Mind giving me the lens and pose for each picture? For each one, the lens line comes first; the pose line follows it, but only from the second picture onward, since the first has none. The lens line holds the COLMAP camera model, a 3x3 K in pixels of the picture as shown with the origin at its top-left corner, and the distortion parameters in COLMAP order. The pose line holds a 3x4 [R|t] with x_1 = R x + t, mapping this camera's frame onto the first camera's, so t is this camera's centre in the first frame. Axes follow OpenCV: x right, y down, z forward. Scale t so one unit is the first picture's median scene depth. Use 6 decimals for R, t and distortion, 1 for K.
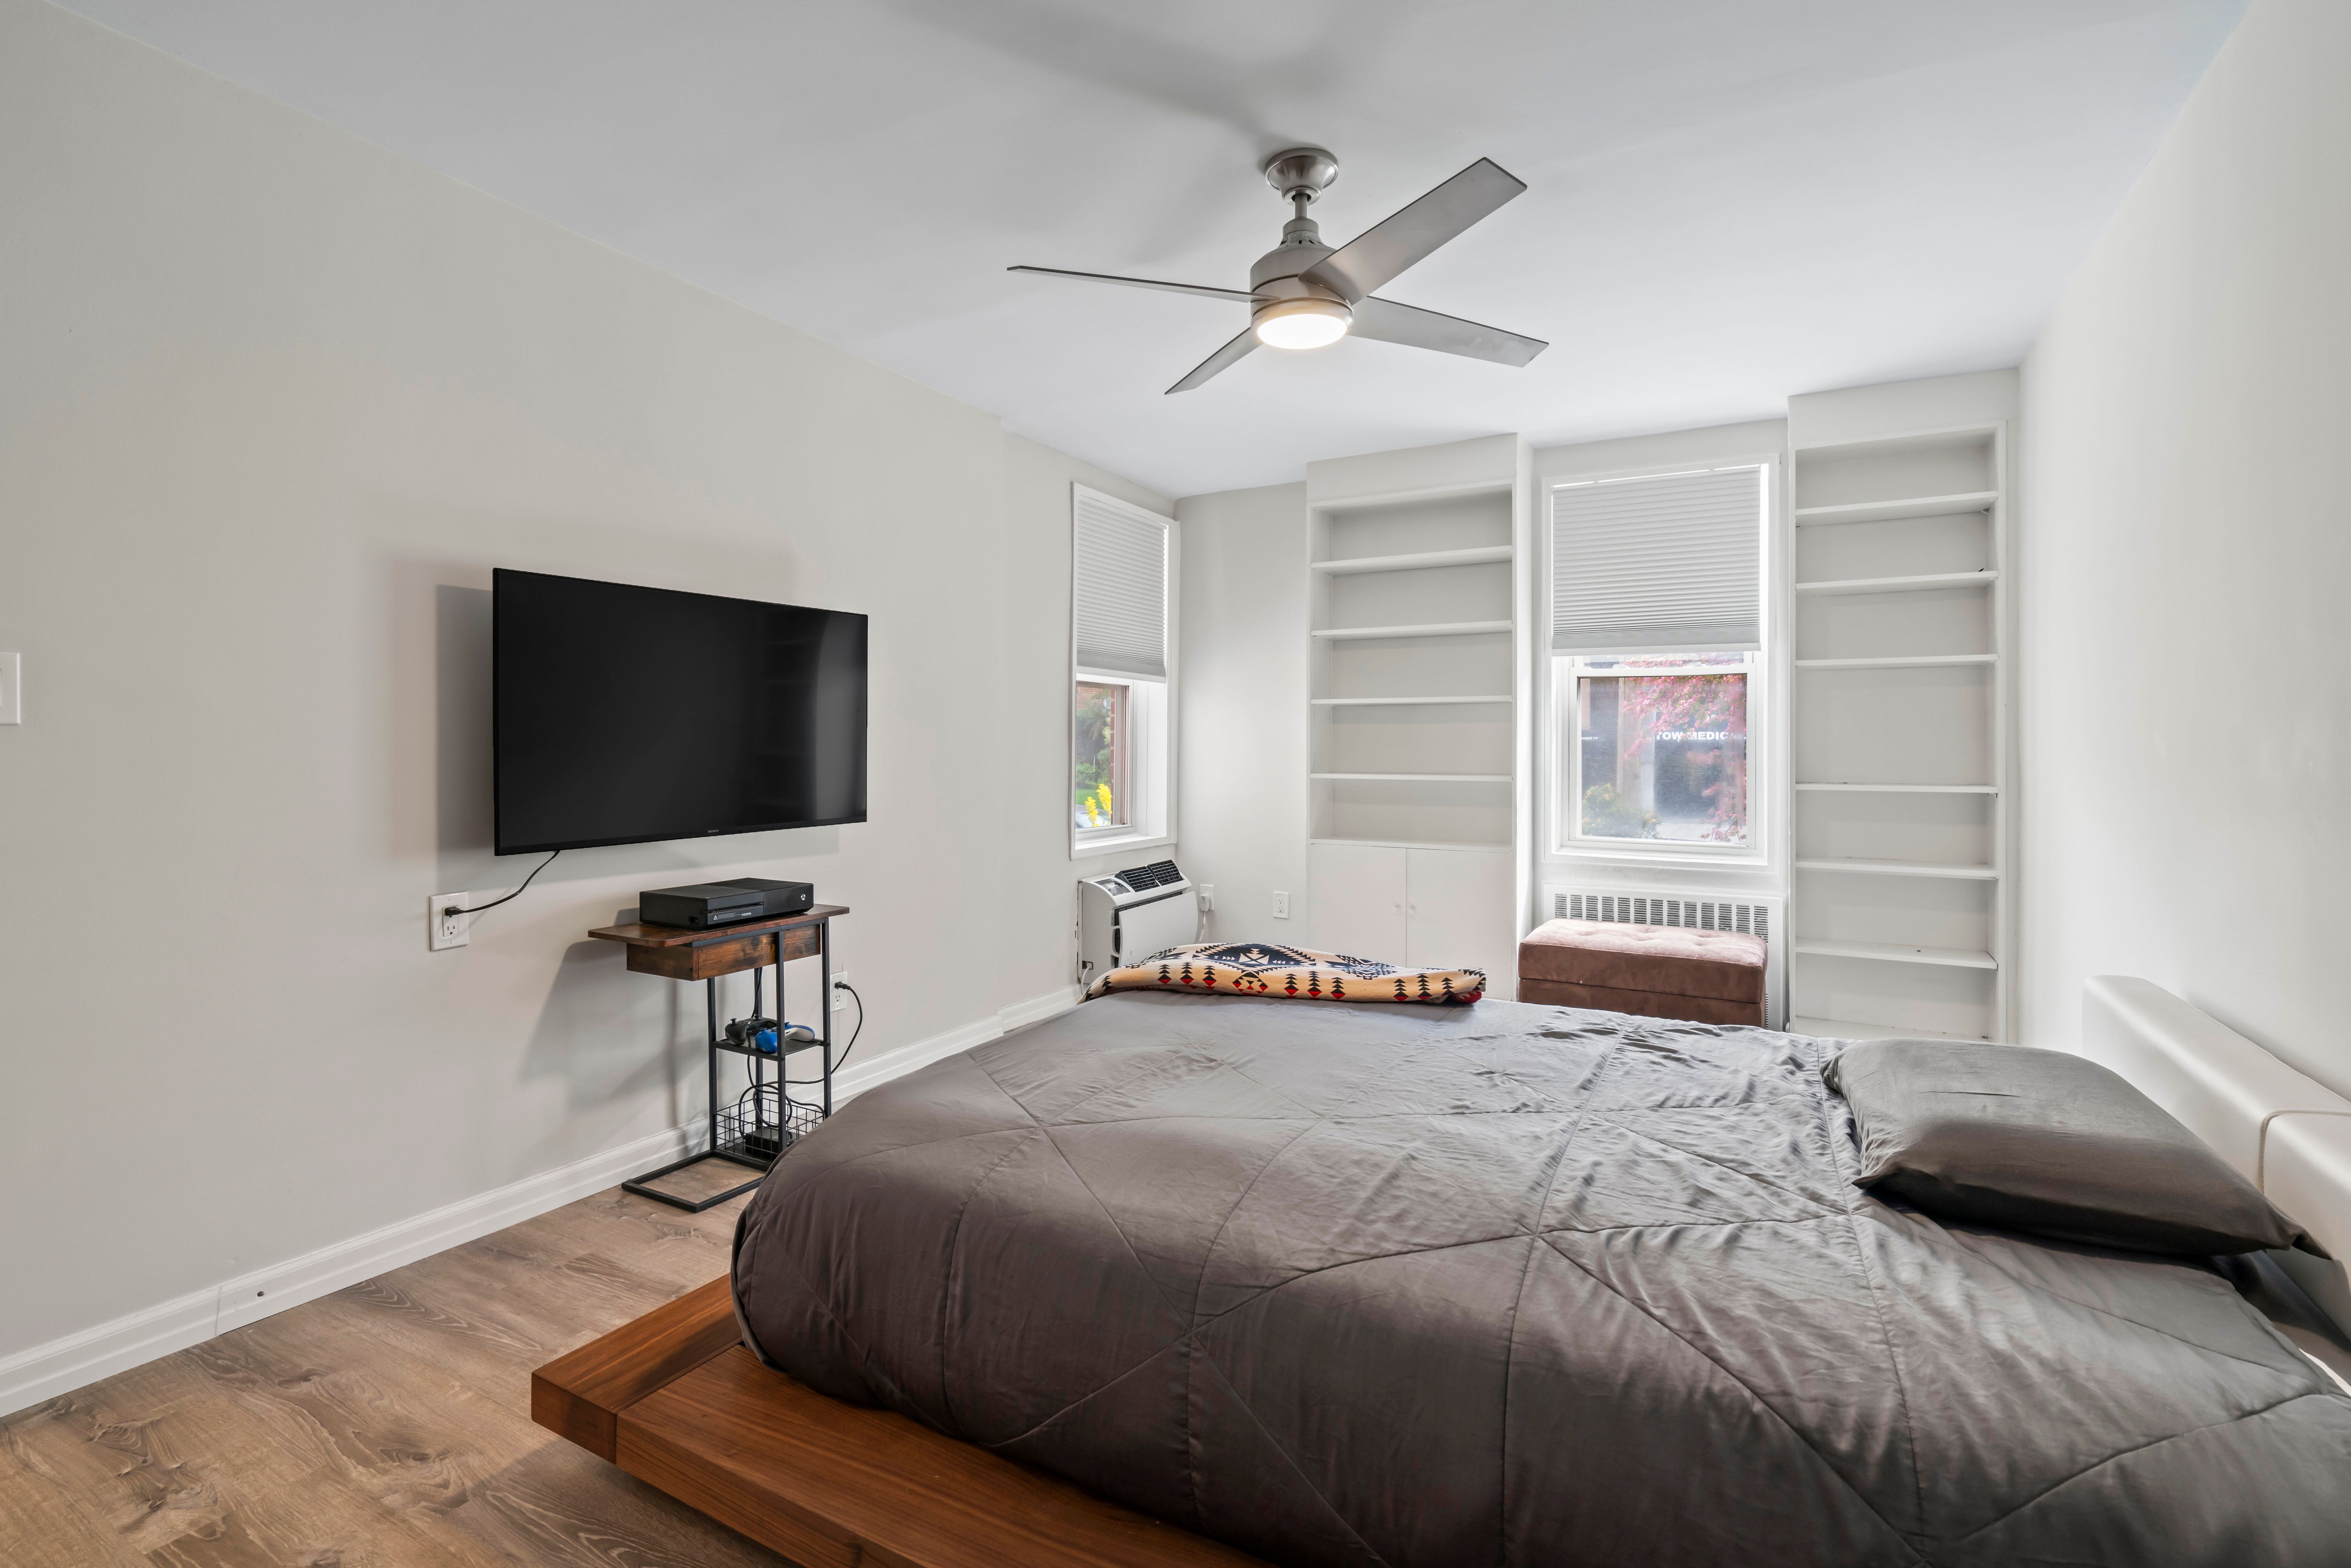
lens RADIAL K [[1099.3, 0, 1163.9], [0, 1099.3, 765.4], [0, 0, 1]] dist [-0.001503, 0.000467]
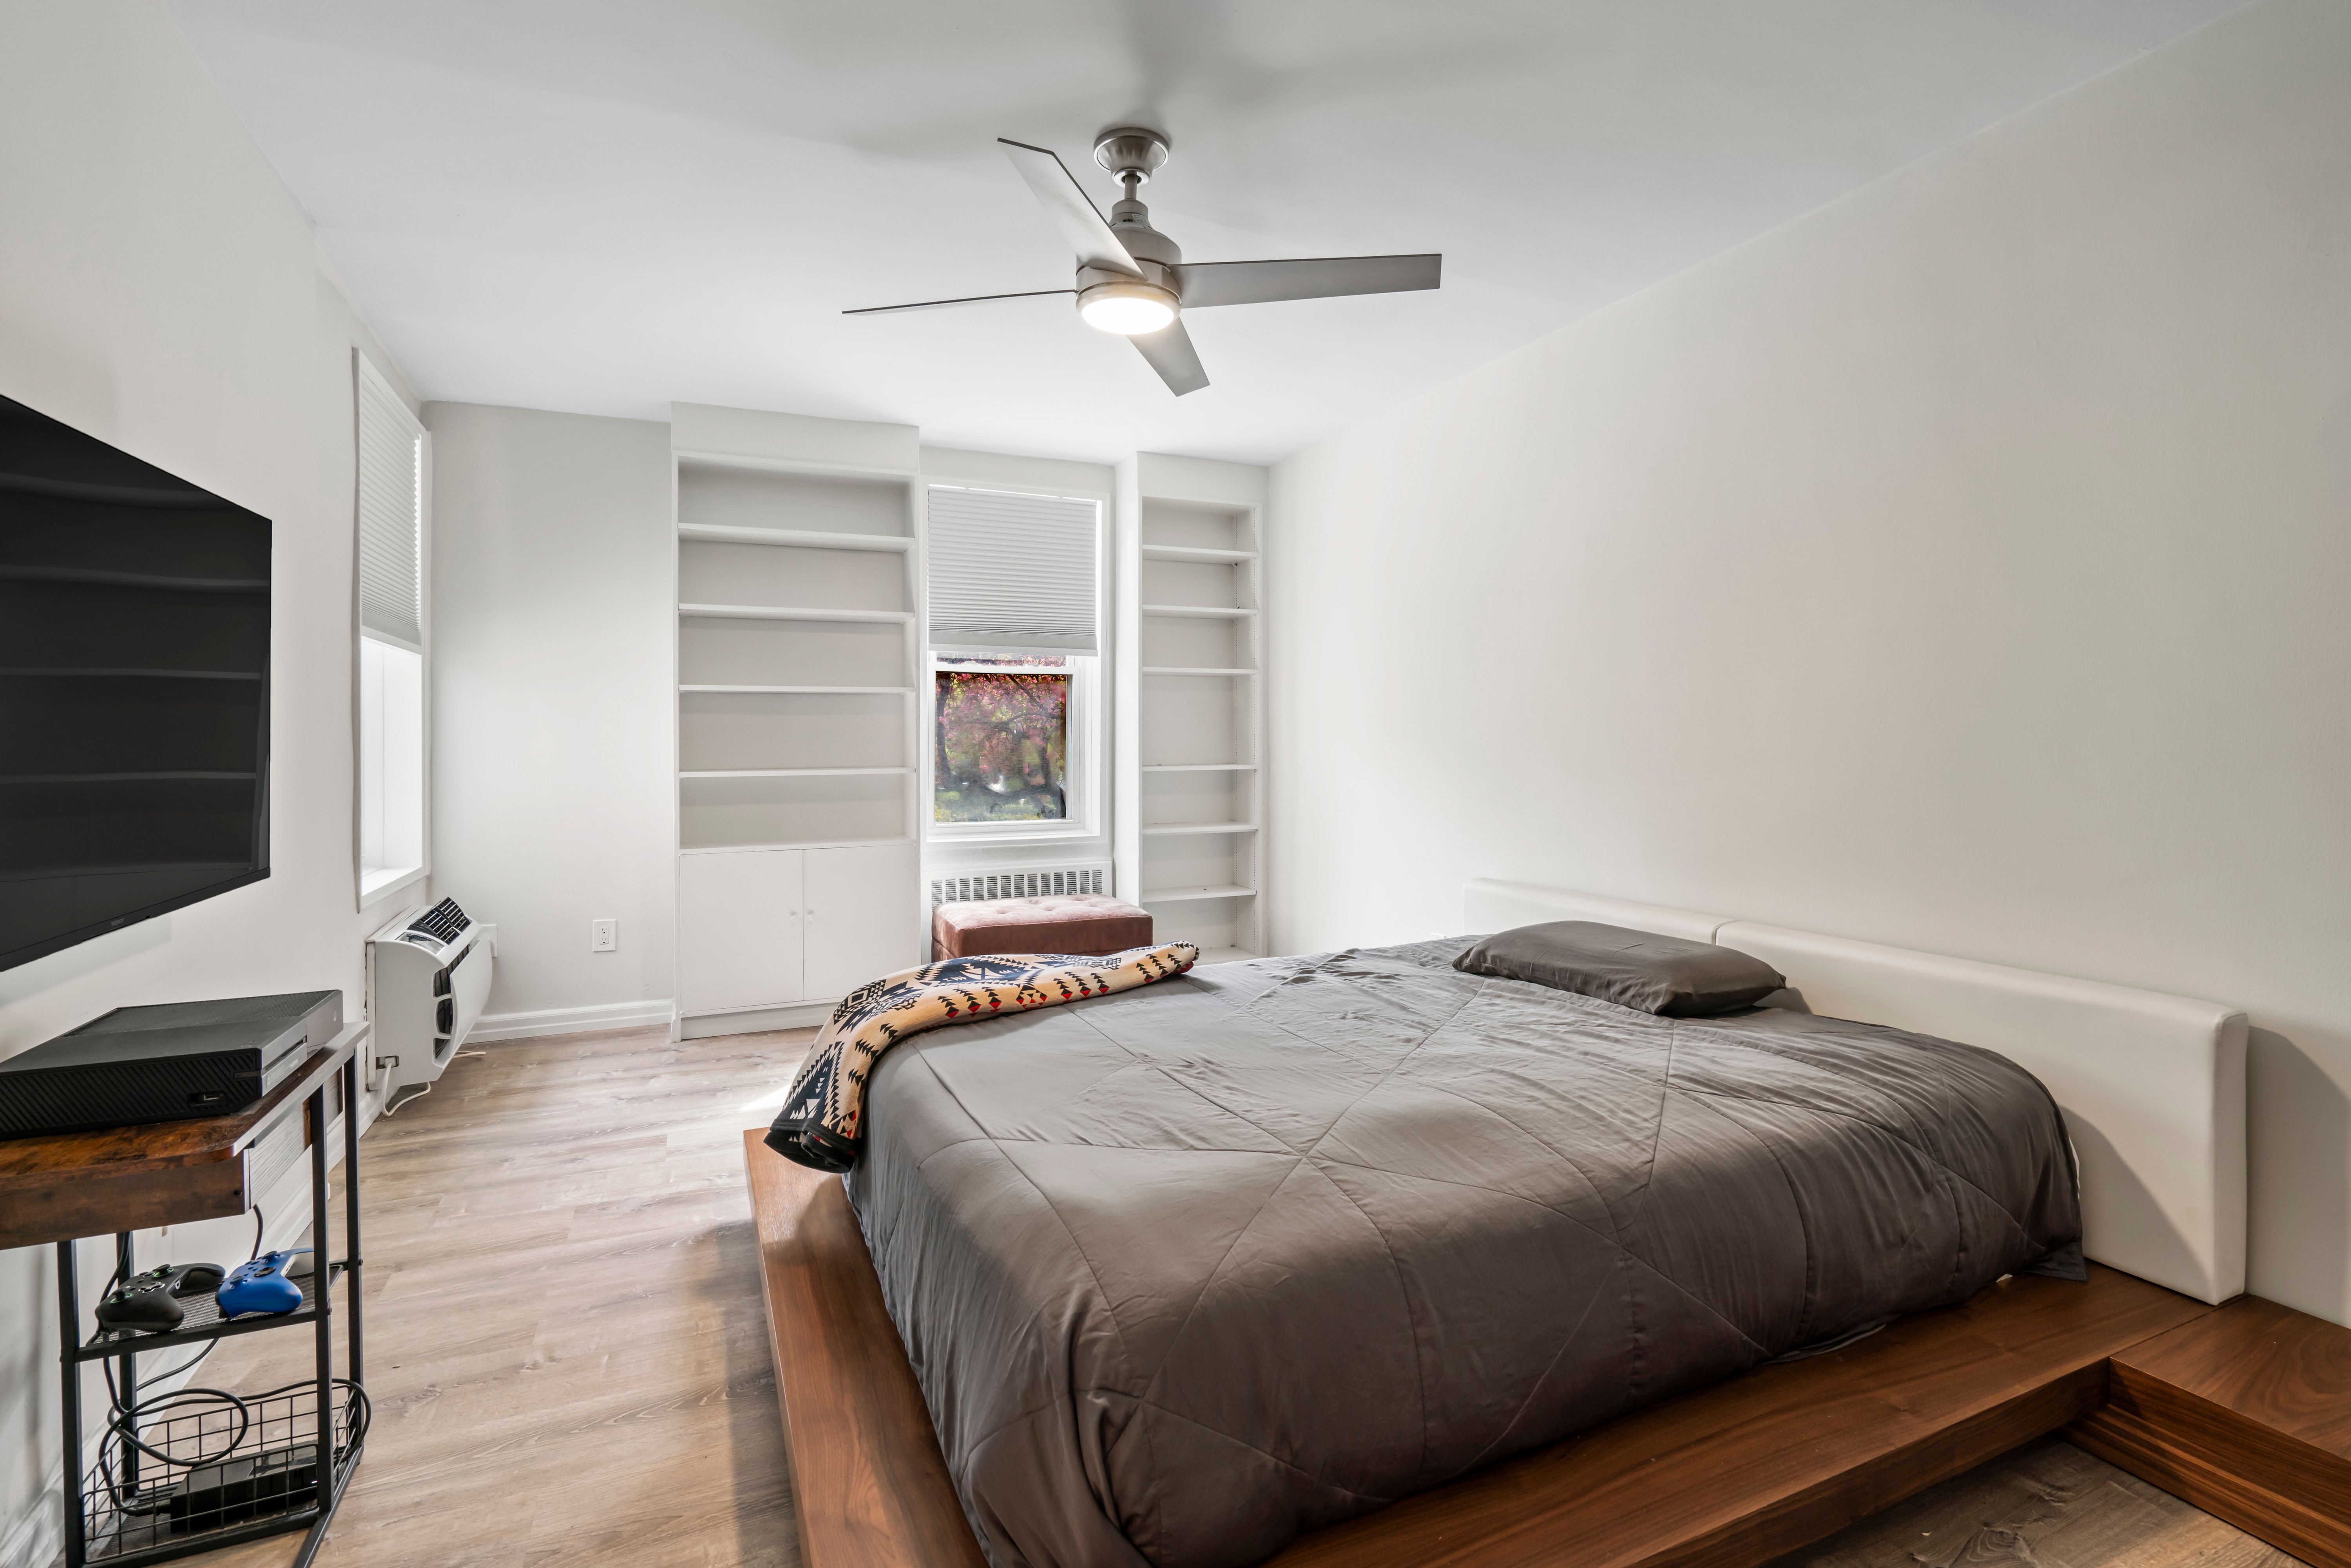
lens RADIAL K [[1099.3, 0, 1176.8], [0, 1099.3, 766.0], [0, 0, 1]] dist [-0.001503, 0.000467]
pose [[0.582992, -0.028725, 0.811970, -0.373230], [0.020089, 0.999579, 0.020938, -0.008315], [-0.812229, 0.004105, 0.583324, 0.223184]]
